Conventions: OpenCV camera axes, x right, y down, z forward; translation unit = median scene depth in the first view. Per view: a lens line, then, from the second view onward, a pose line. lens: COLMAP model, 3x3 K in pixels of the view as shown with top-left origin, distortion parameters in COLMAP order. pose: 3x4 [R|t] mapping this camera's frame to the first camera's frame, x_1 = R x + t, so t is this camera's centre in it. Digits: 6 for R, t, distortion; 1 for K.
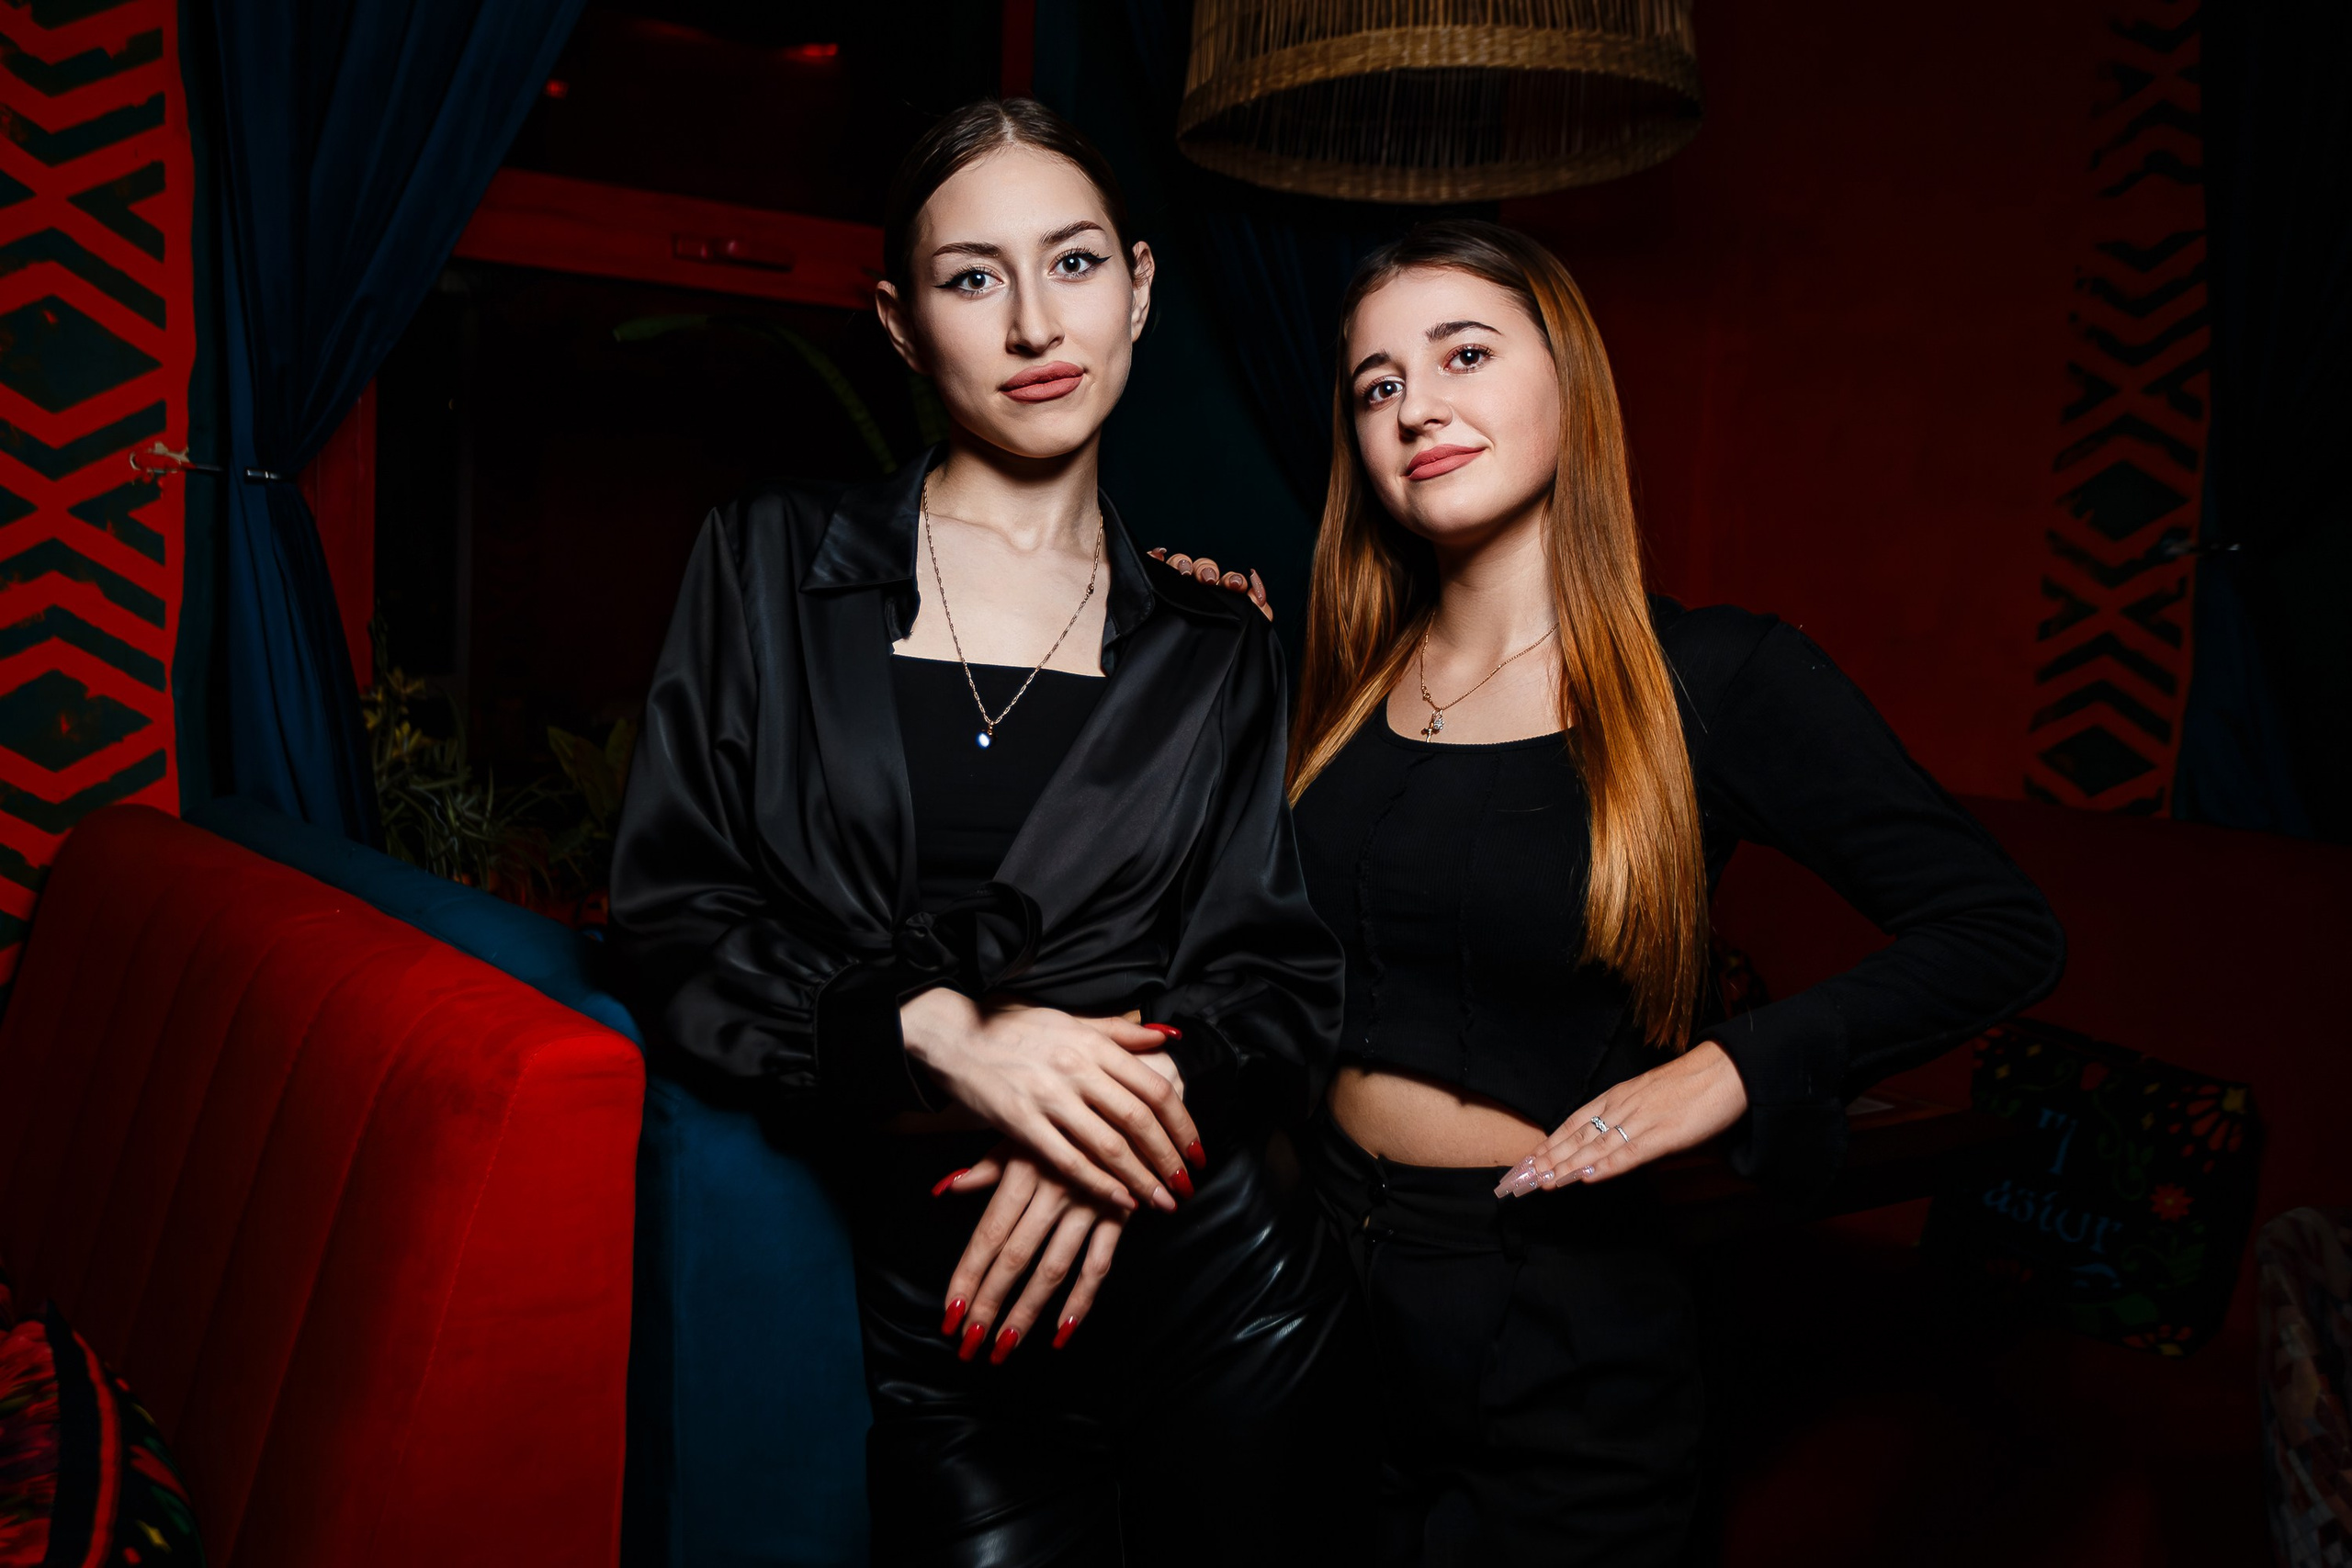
lens RADIAL K [[2200.0, 0, 1176.0], [0, 2200.0, 784.0], [0, 0, 1]] dist [0.000507, -0.009942]
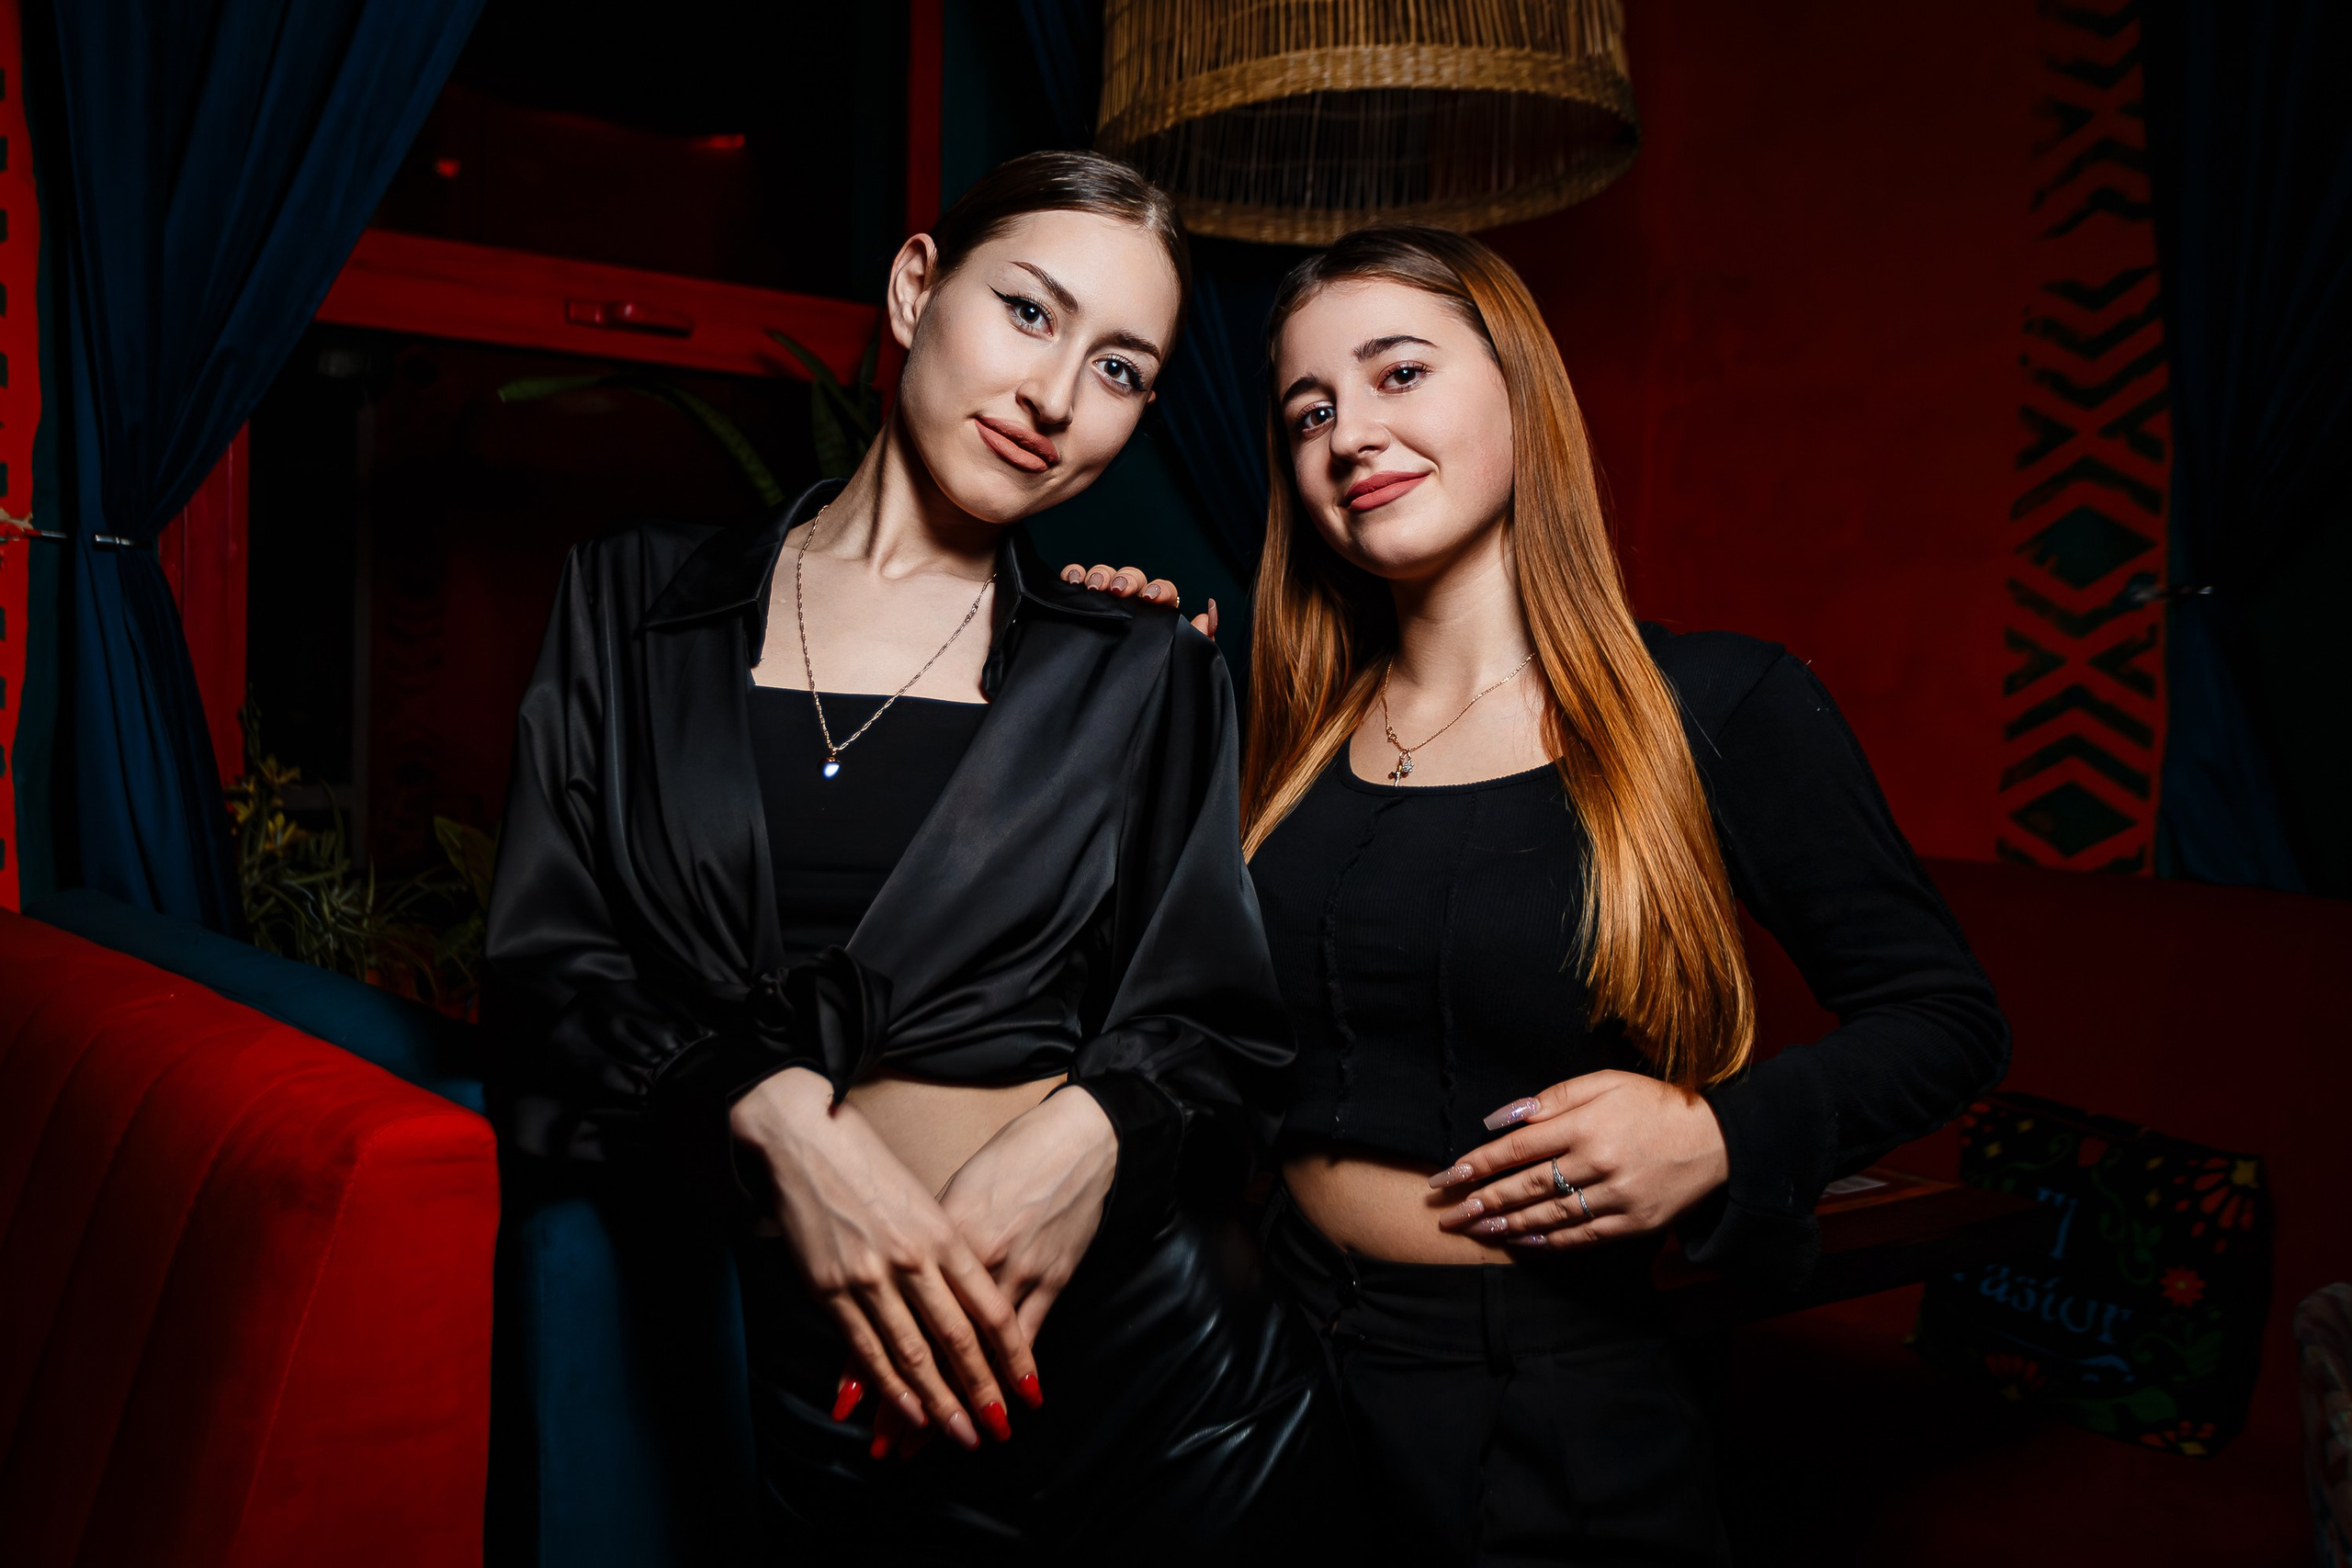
lens RADIAL K [[2139.9, 0, 1148.0], [0, 2139.9, 780.5], [0, 0, 1]] dist [0.003108, 0.032643]
pose [[0.999598, -0.023543, 0.015795, 0.005188], [0.024617, 0.997125, -0.071658, 0.035888], [-0.014063, 0.072018, 0.997304, 0.096017]]
